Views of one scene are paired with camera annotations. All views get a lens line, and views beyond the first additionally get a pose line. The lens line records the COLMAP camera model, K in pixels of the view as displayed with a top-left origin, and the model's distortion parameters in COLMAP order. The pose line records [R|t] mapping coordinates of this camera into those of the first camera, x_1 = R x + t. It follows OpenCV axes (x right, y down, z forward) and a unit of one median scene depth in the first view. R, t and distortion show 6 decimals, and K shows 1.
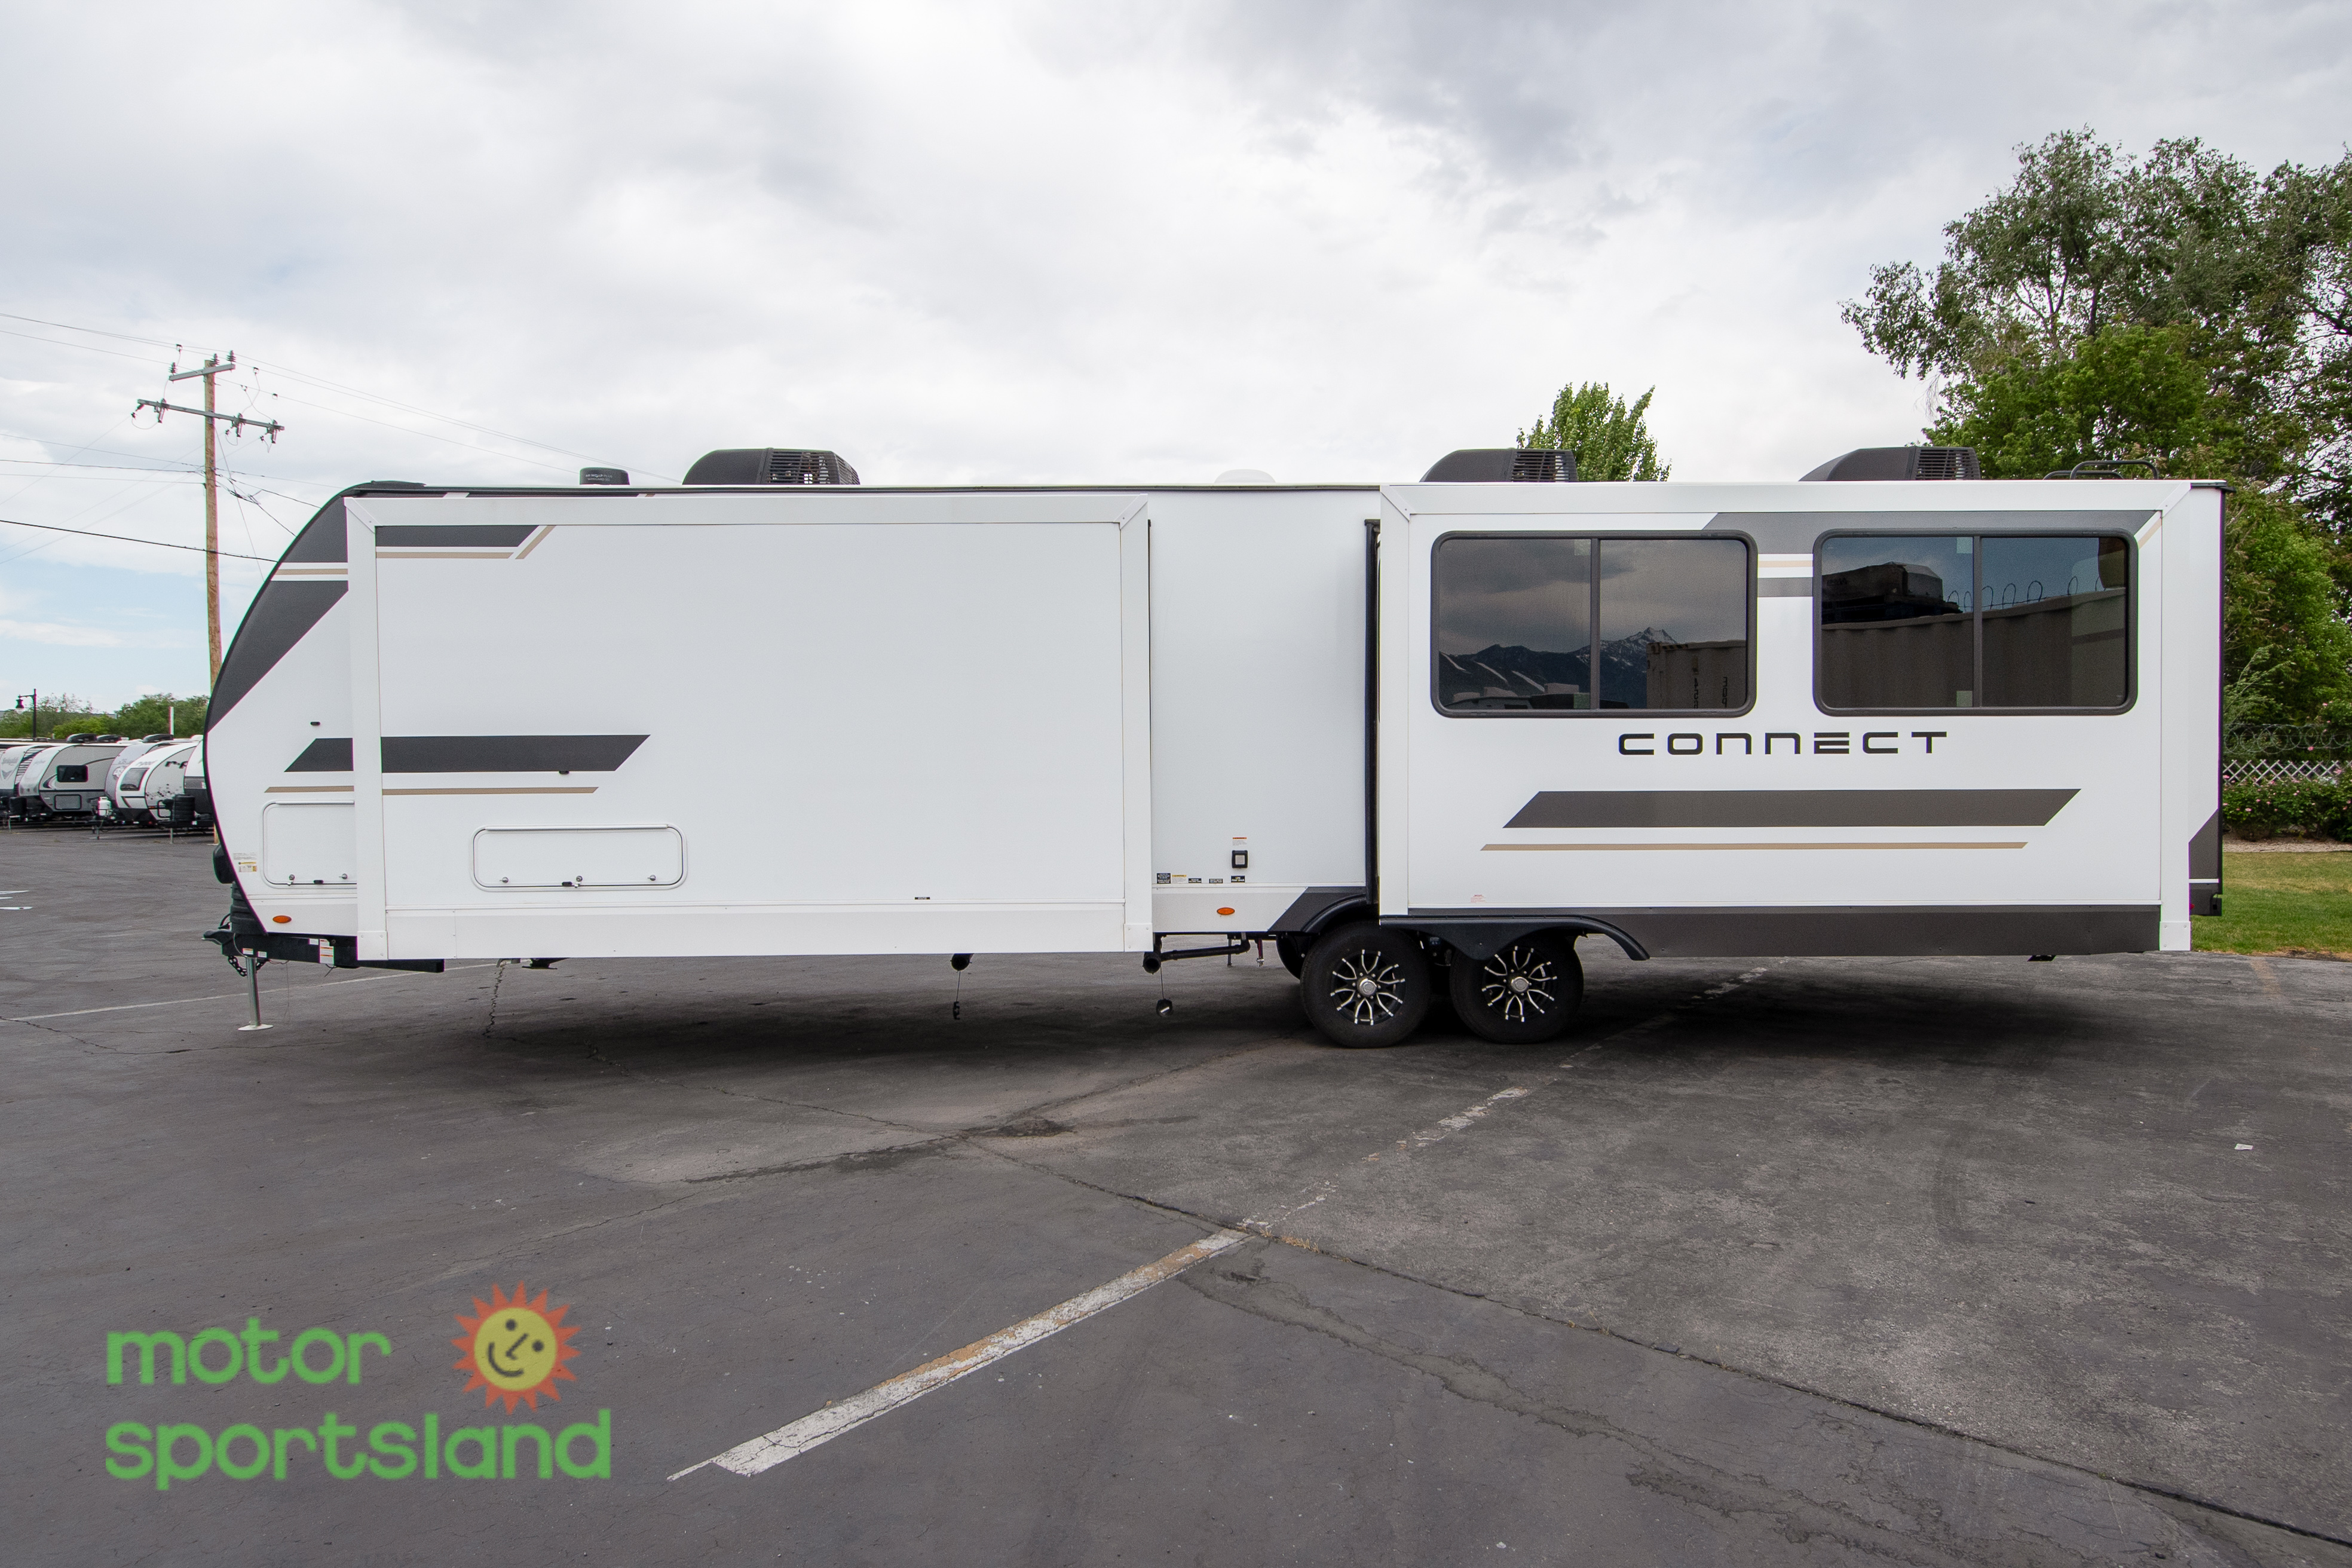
lens RADIAL K [[1307.7, 0, 1176.0], [0, 1307.7, 784.6], [0, 0, 1]] dist [0.001313, 0.000194]
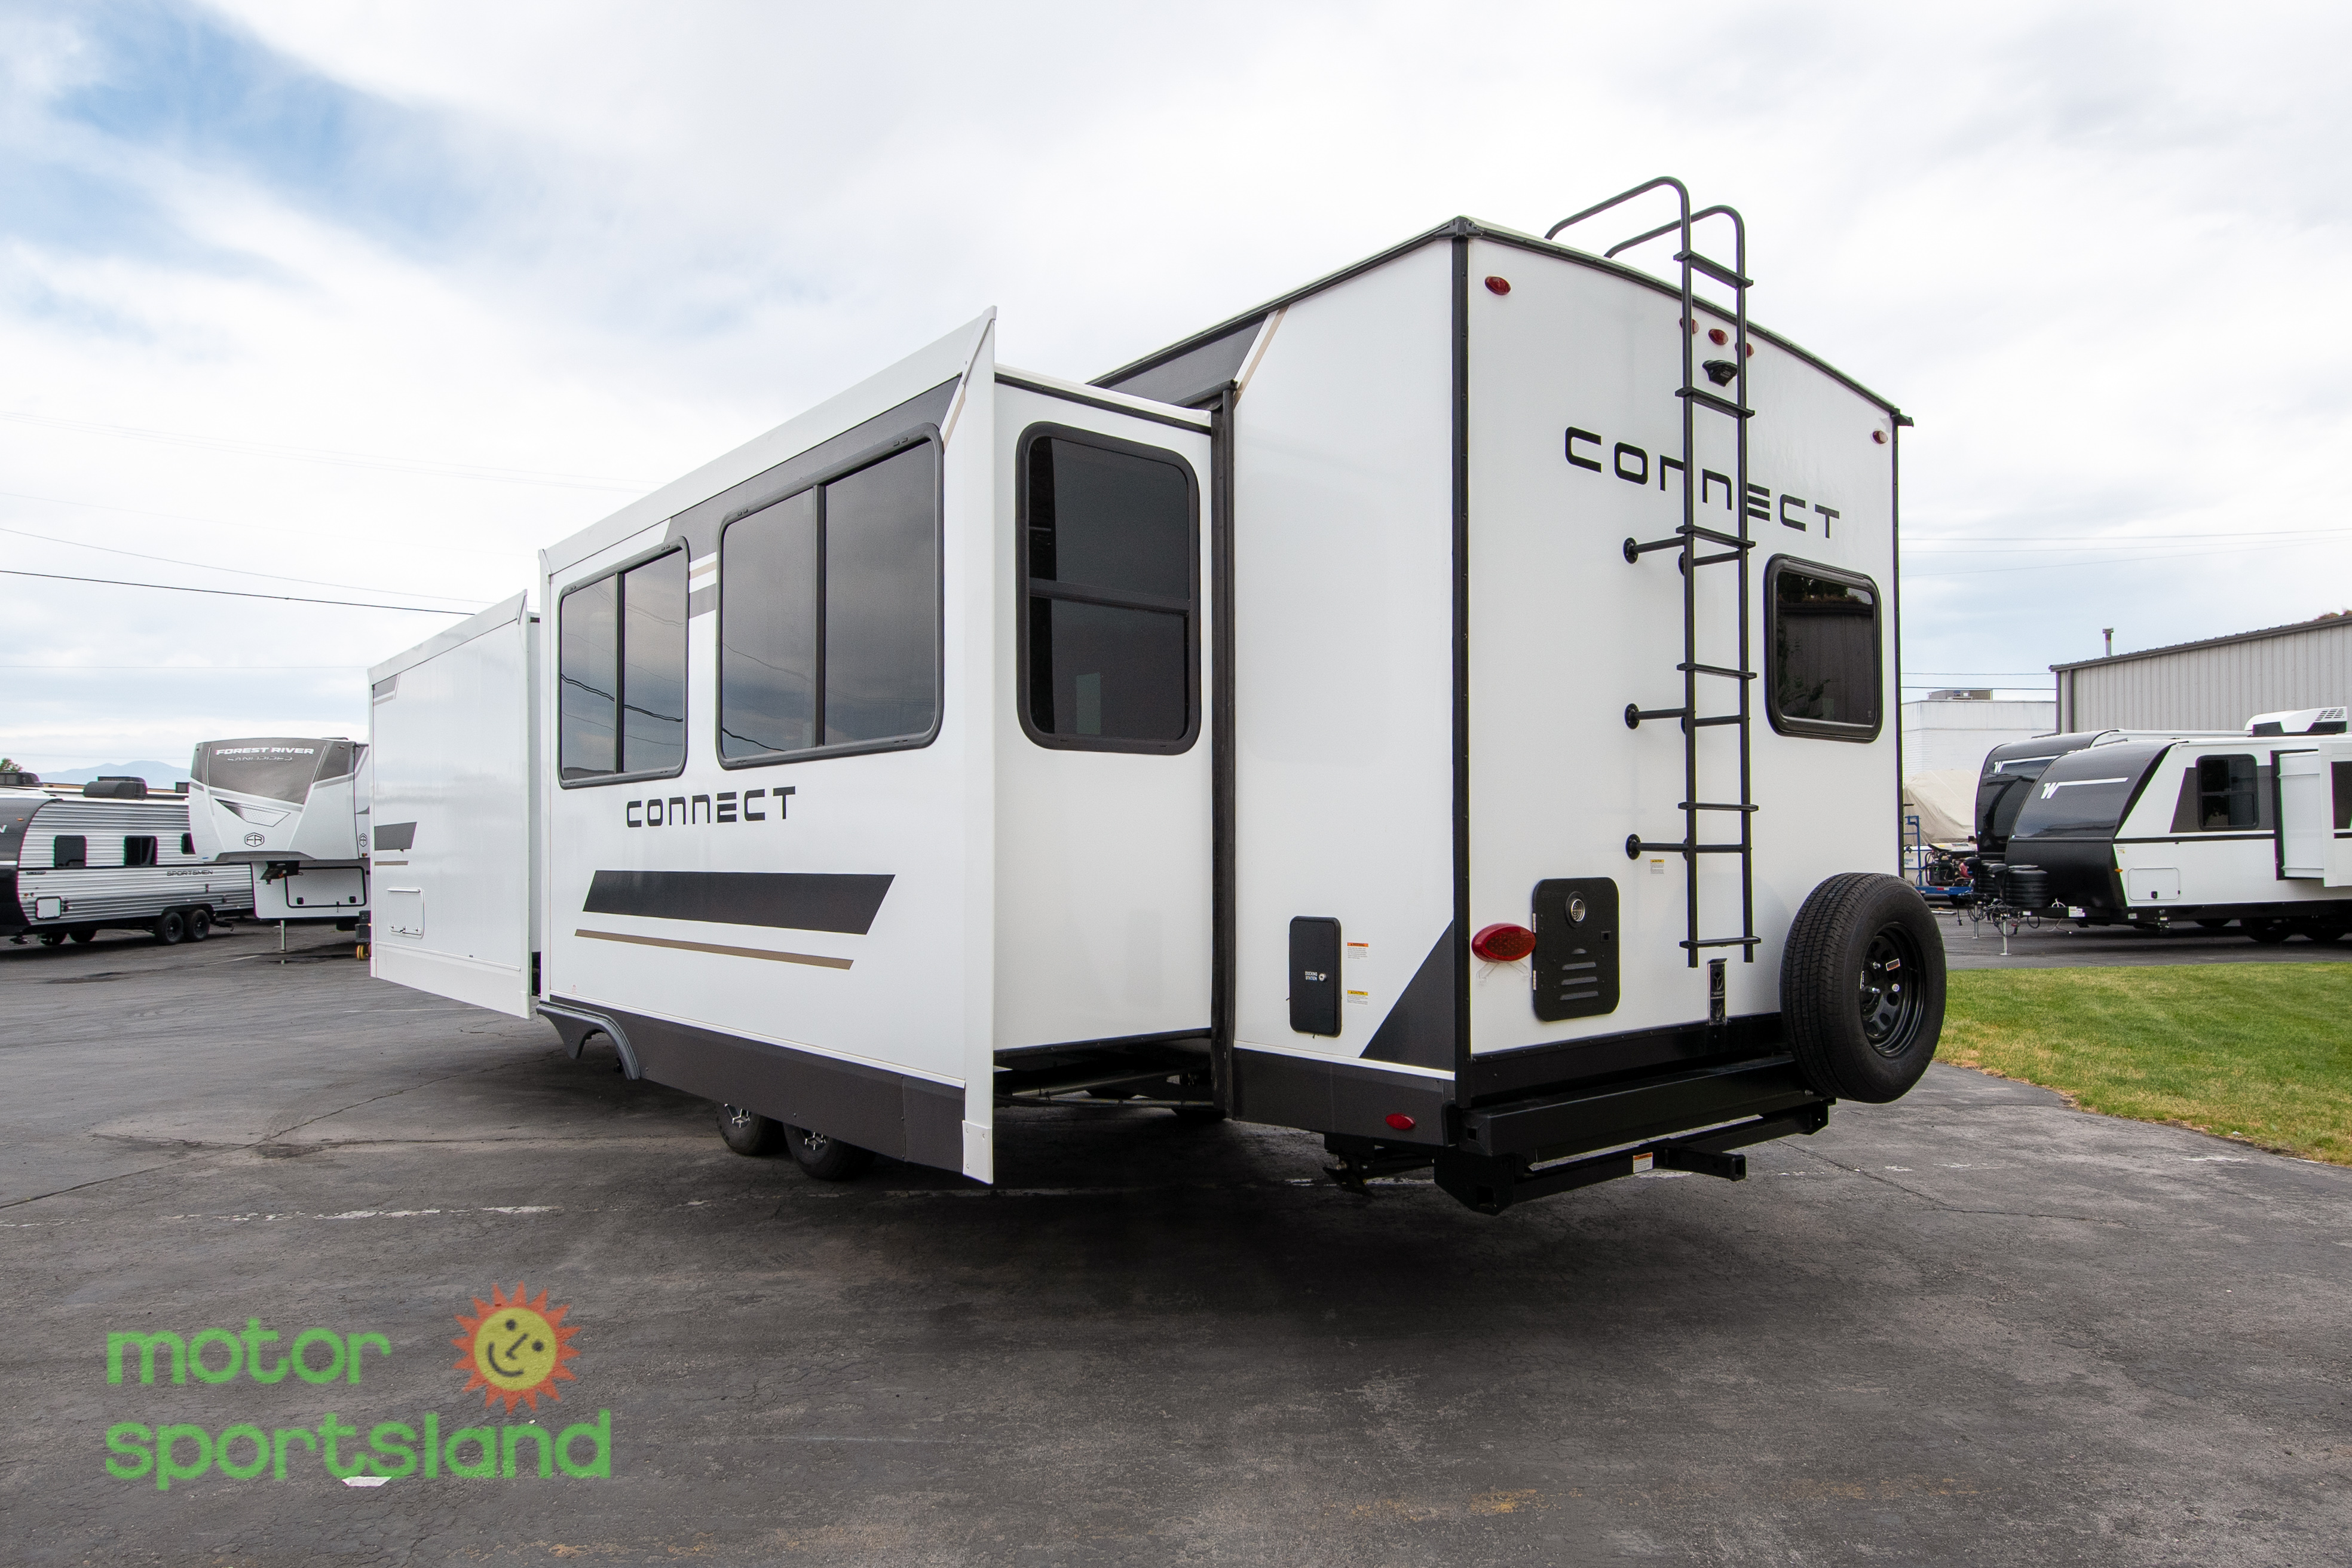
lens RADIAL K [[1405.9, 0, 1181.9], [0, 1405.9, 802.4], [0, 0, 1]] dist [-0.022694, -0.000373]
pose [[0.626553, -0.026516, -0.778928, 1.270245], [-0.000097, 0.999418, -0.034099, -0.007755], [0.779379, 0.021440, 0.626186, 0.705723]]
